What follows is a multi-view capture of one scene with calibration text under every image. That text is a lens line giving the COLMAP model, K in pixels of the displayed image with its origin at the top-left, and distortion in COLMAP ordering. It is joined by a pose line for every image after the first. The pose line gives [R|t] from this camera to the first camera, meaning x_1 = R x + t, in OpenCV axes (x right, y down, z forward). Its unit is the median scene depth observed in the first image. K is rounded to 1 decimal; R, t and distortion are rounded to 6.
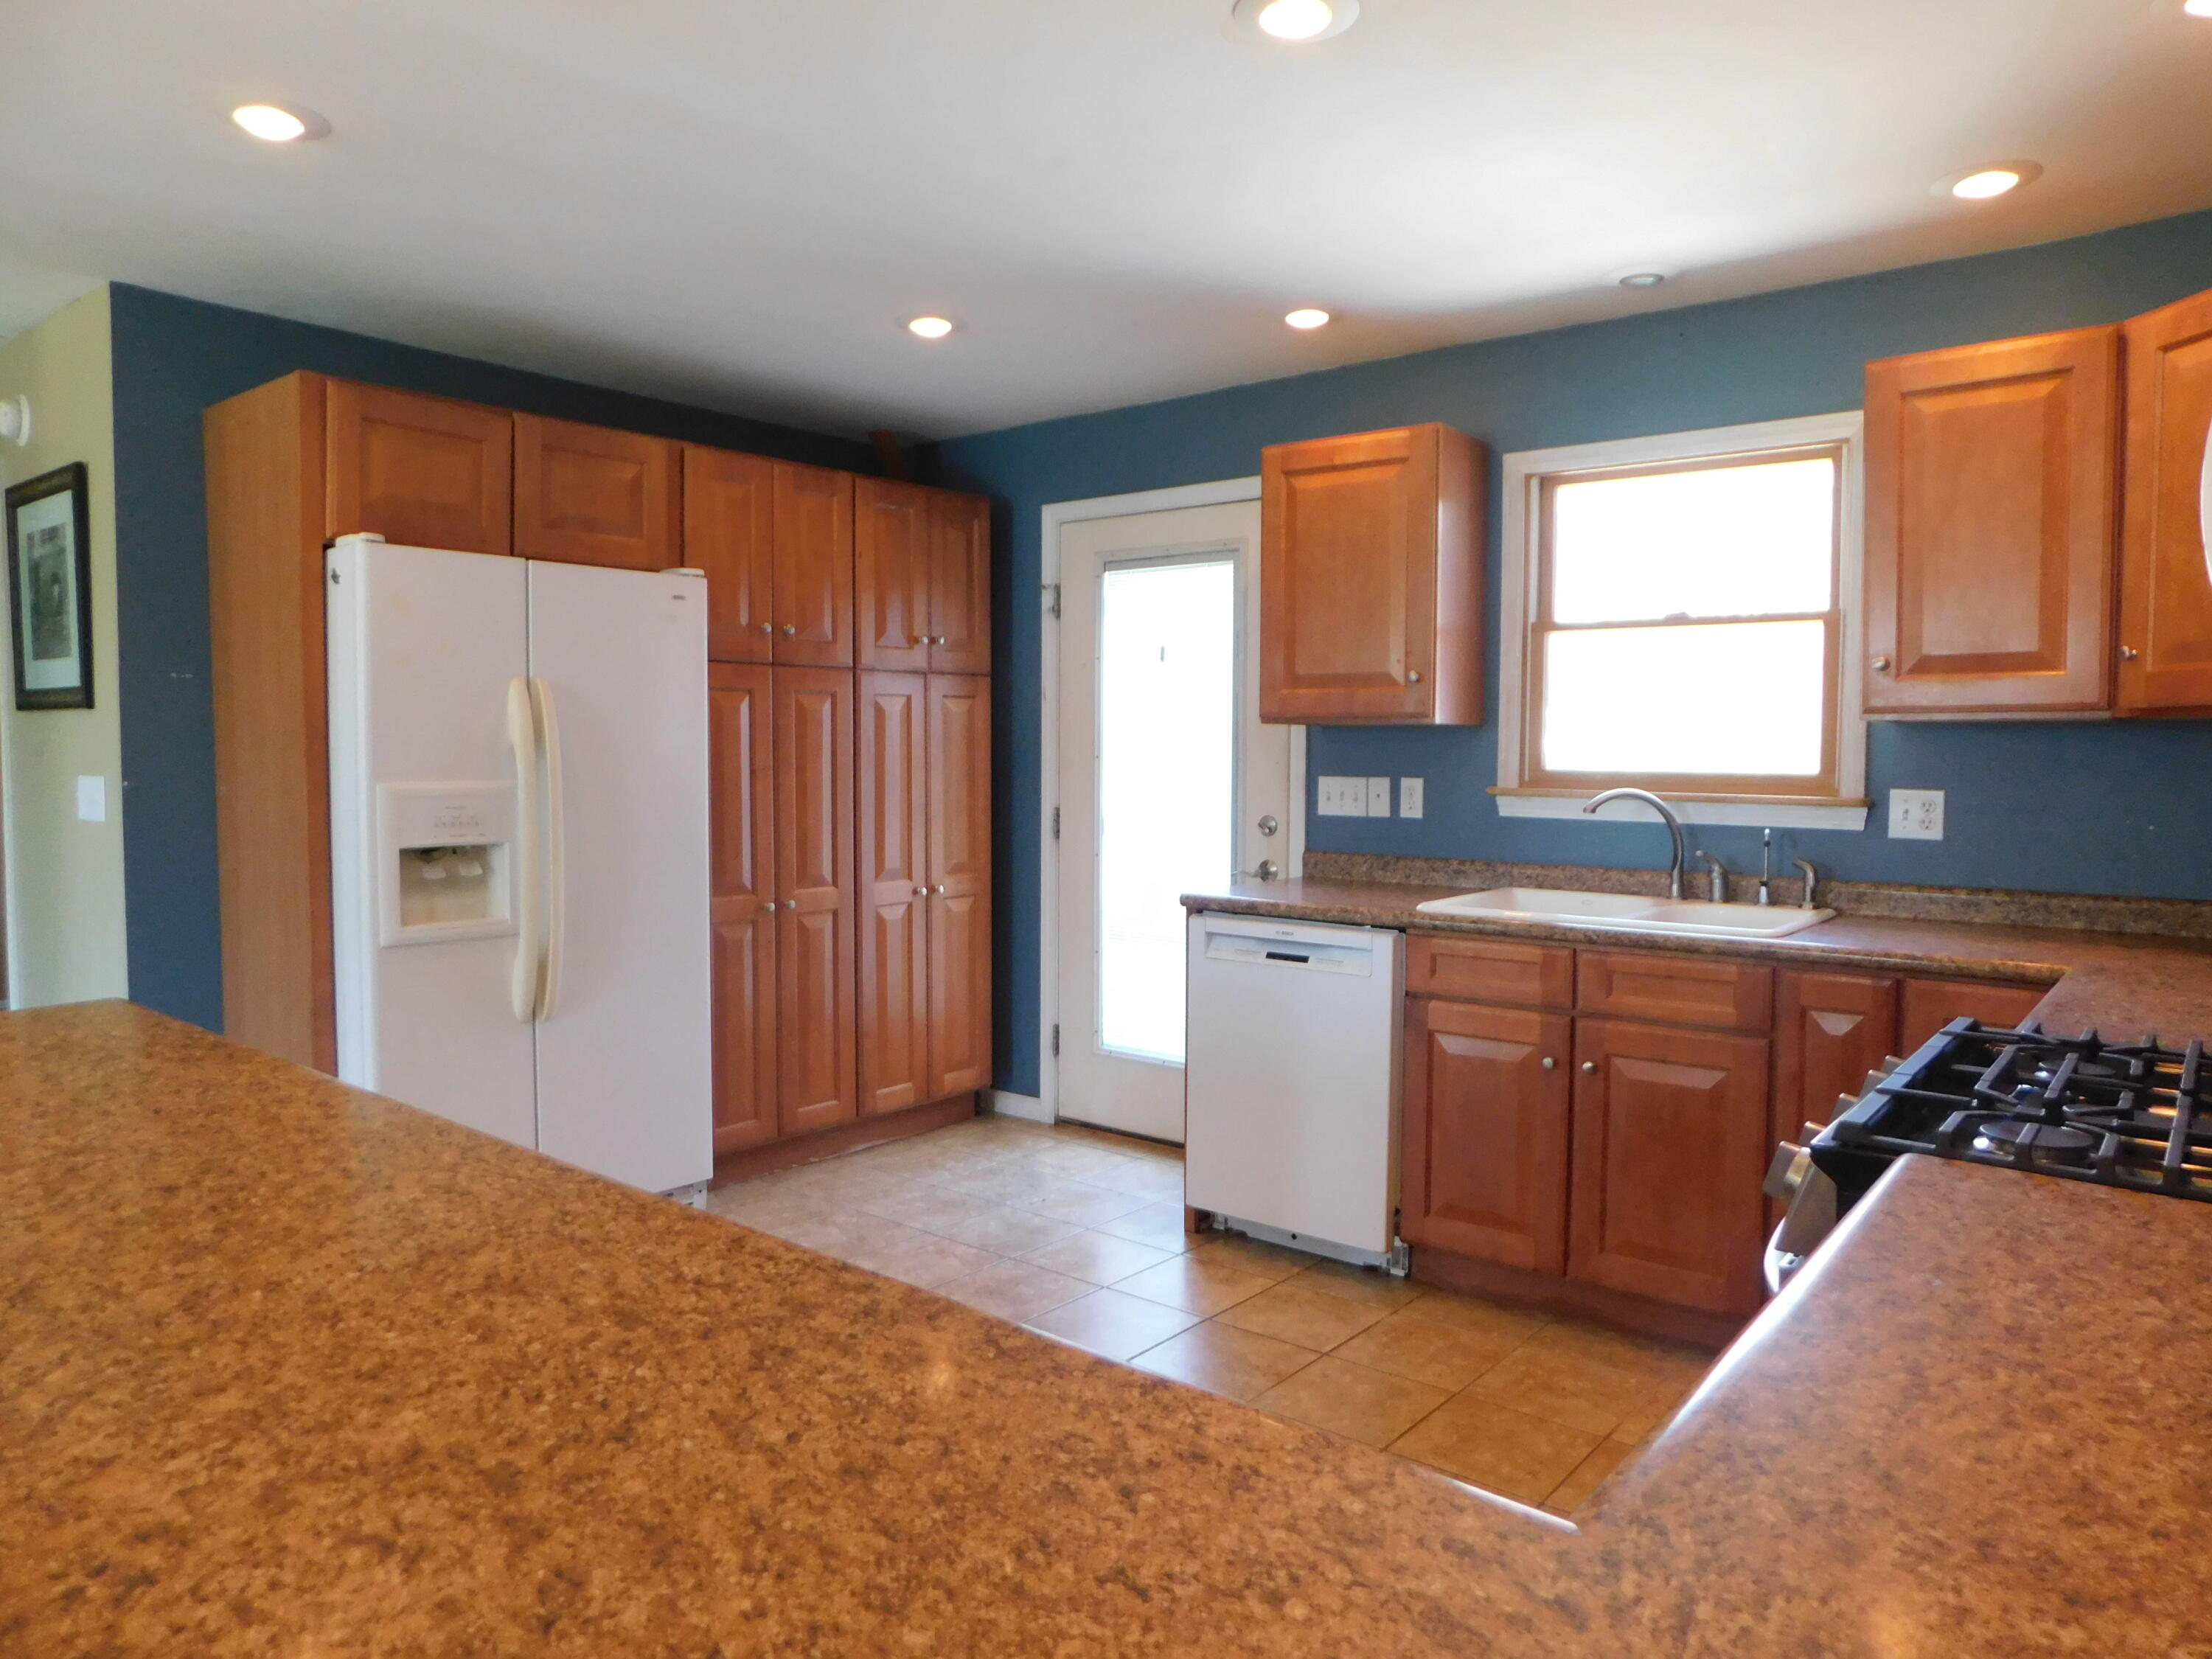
lens RADIAL K [[1463.9, 0, 1106.0], [0, 1463.9, 829.5], [0, 0, 1]] dist [-0.066989, 0.056237]
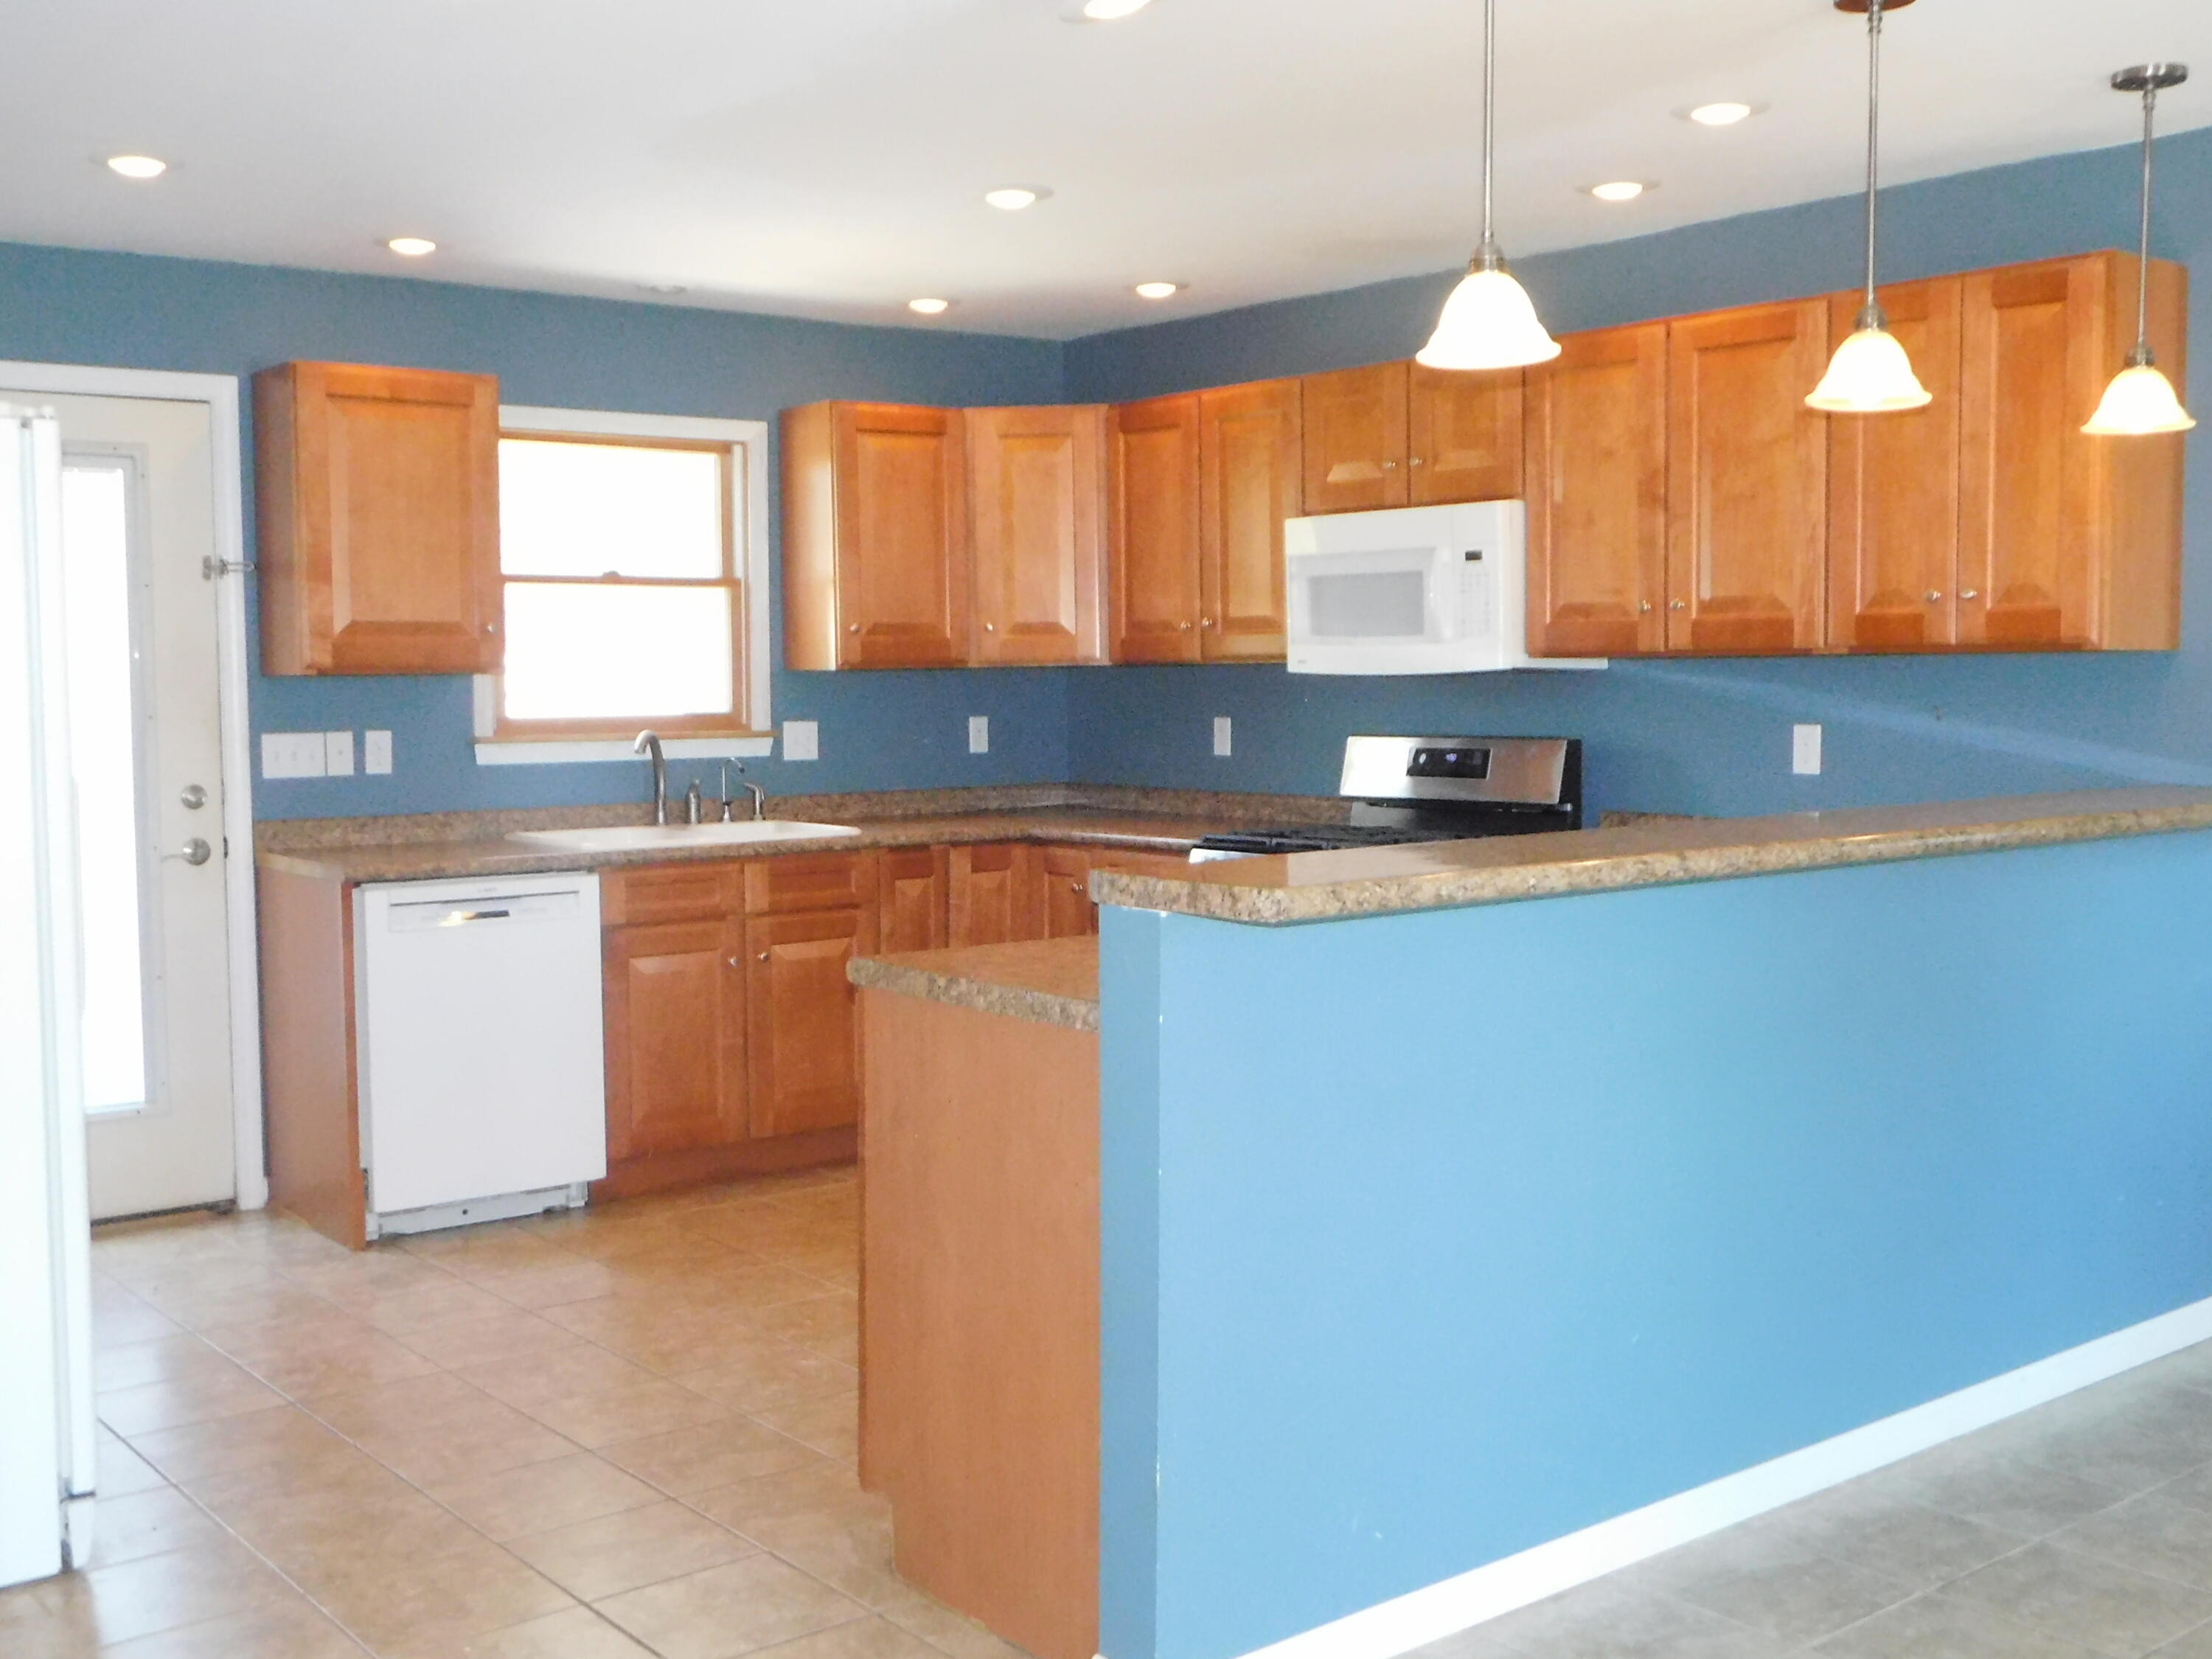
lens RADIAL K [[2302.6, 0, 1106.0], [0, 2302.6, 829.5], [0, 0, 1]] dist [0.004684, 0.002258]
pose [[0.215561, -0.075791, 0.973545, -1.216003], [0.064374, 0.995918, 0.063279, -0.038227], [-0.974366, 0.049030, 0.219560, 0.241104]]
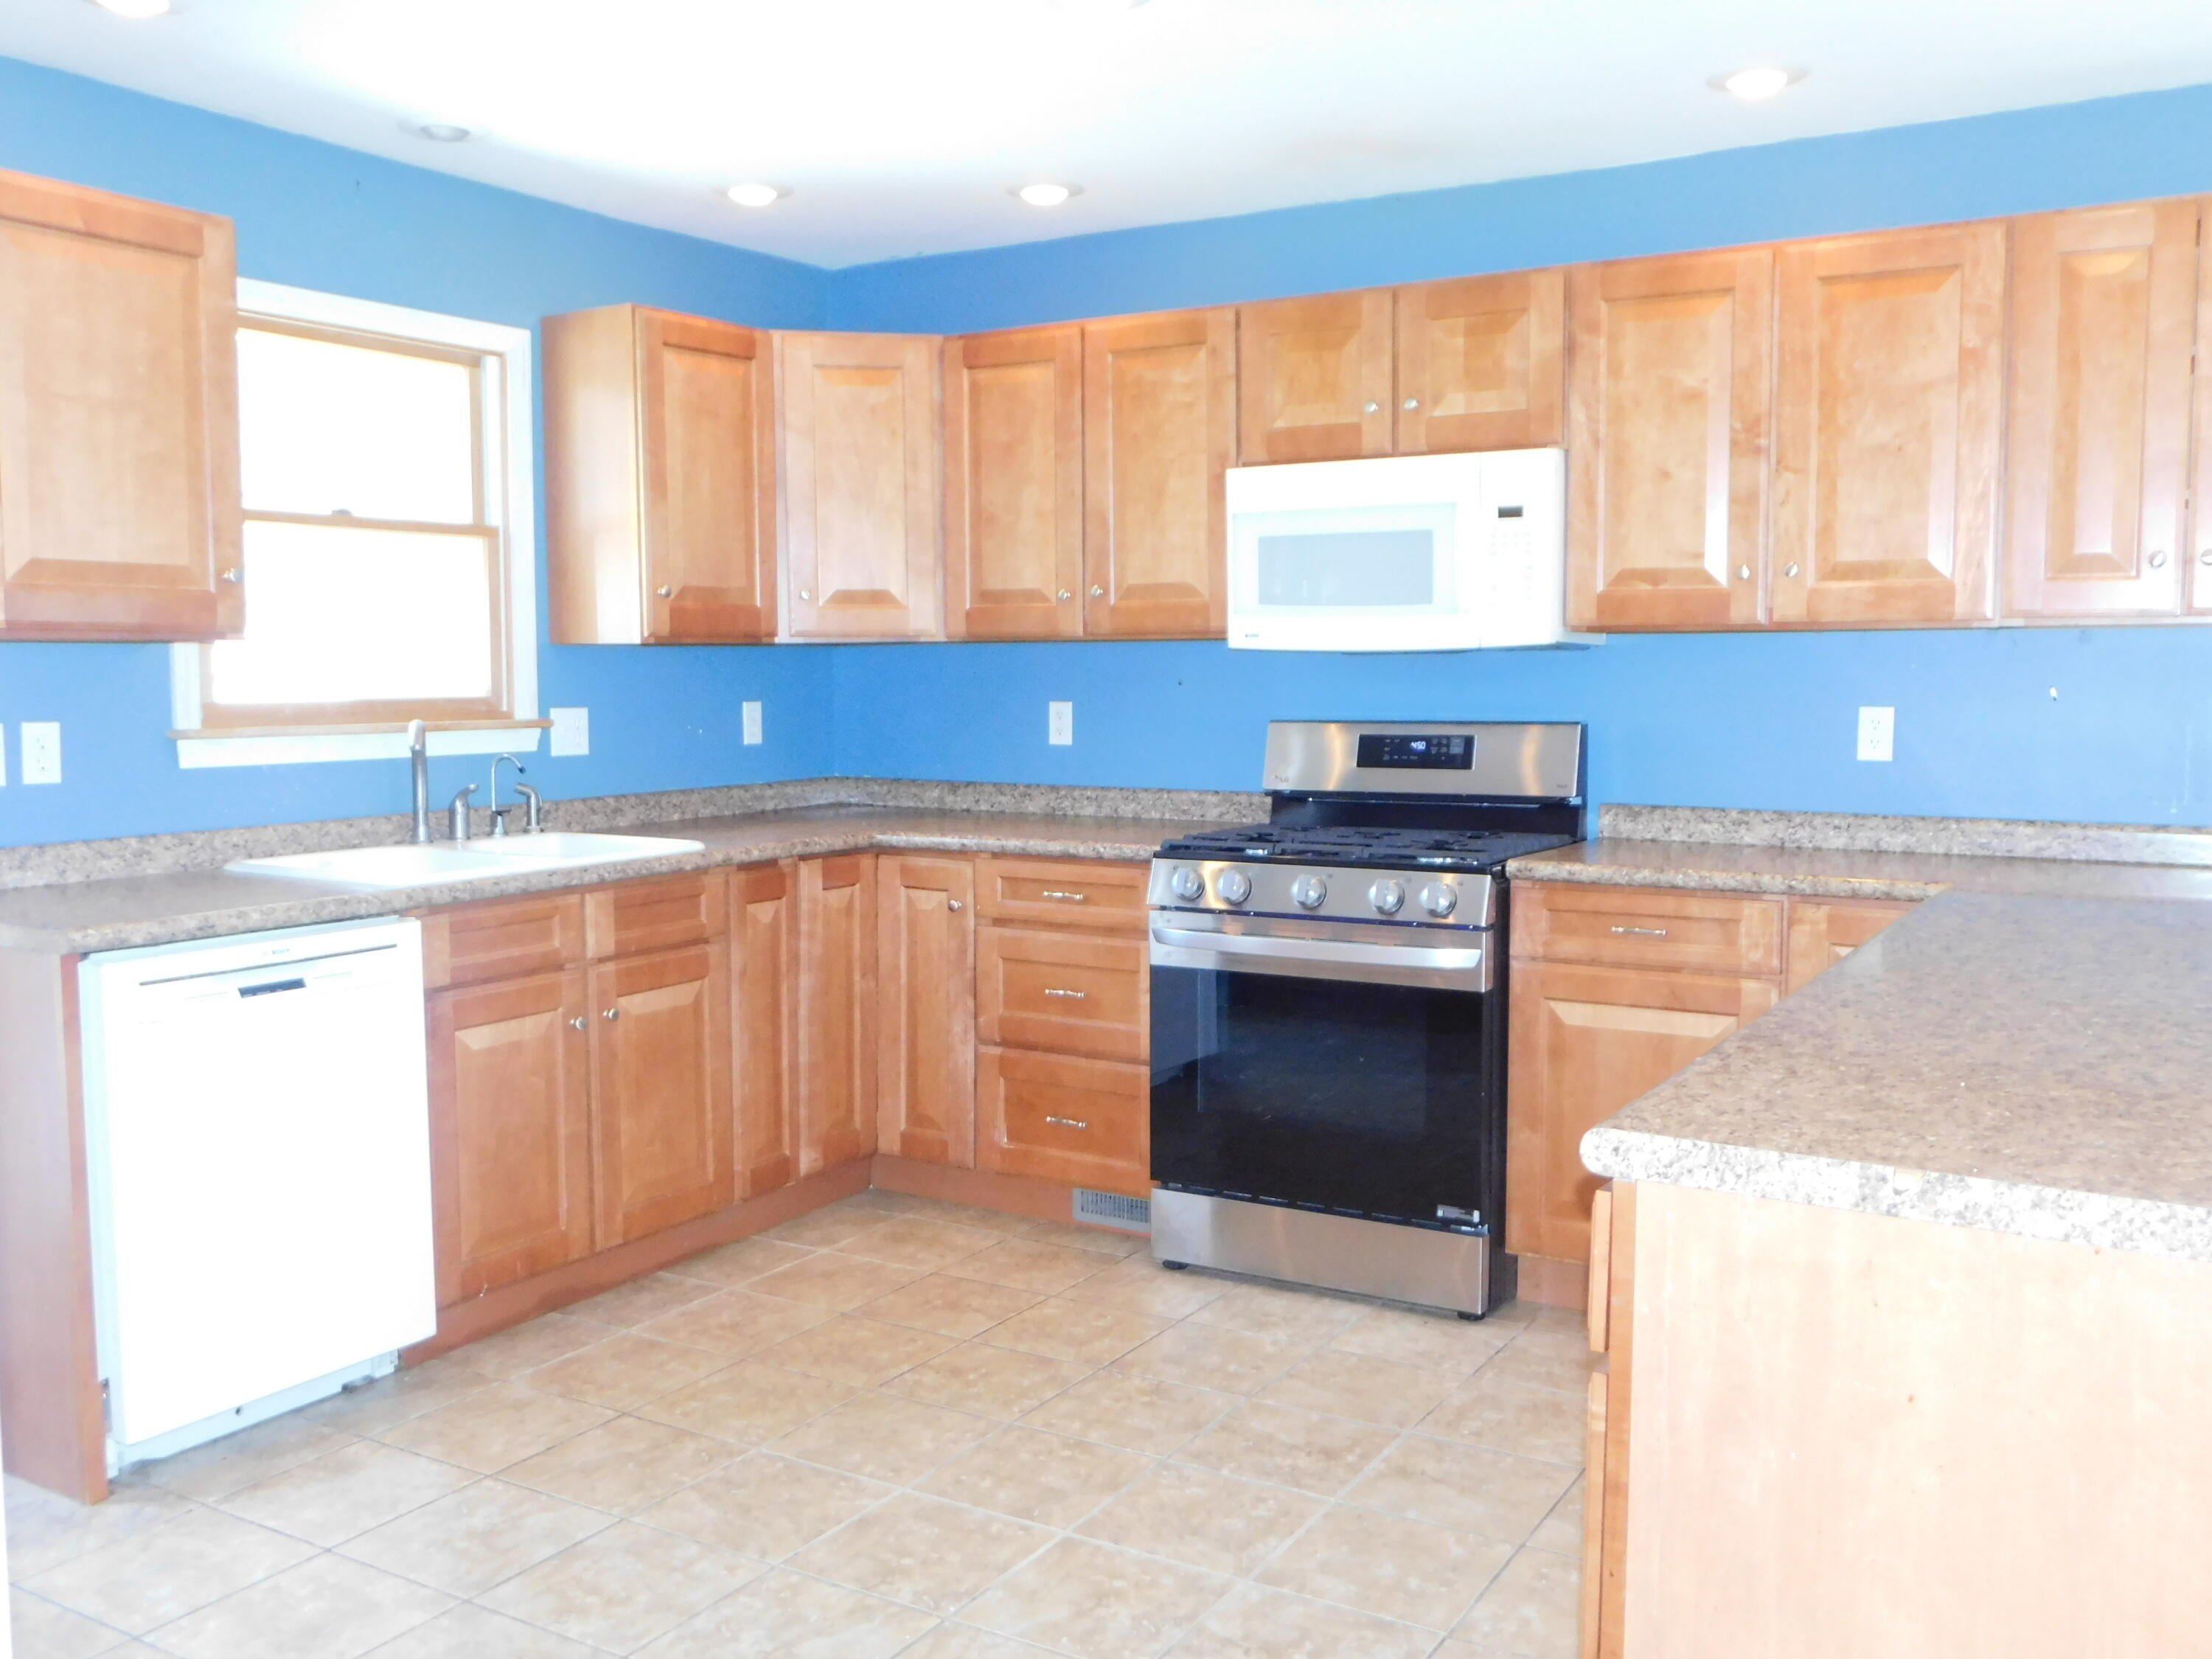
lens RADIAL K [[1907.8, 0, 1106.0], [0, 1907.8, 829.5], [0, 0, 1]] dist [-0.013272, -0.000372]
pose [[-0.136129, -0.091423, 0.986464, -0.748792], [0.057983, 0.993291, 0.100057, -0.048284], [-0.988993, 0.070819, -0.129915, 0.690087]]
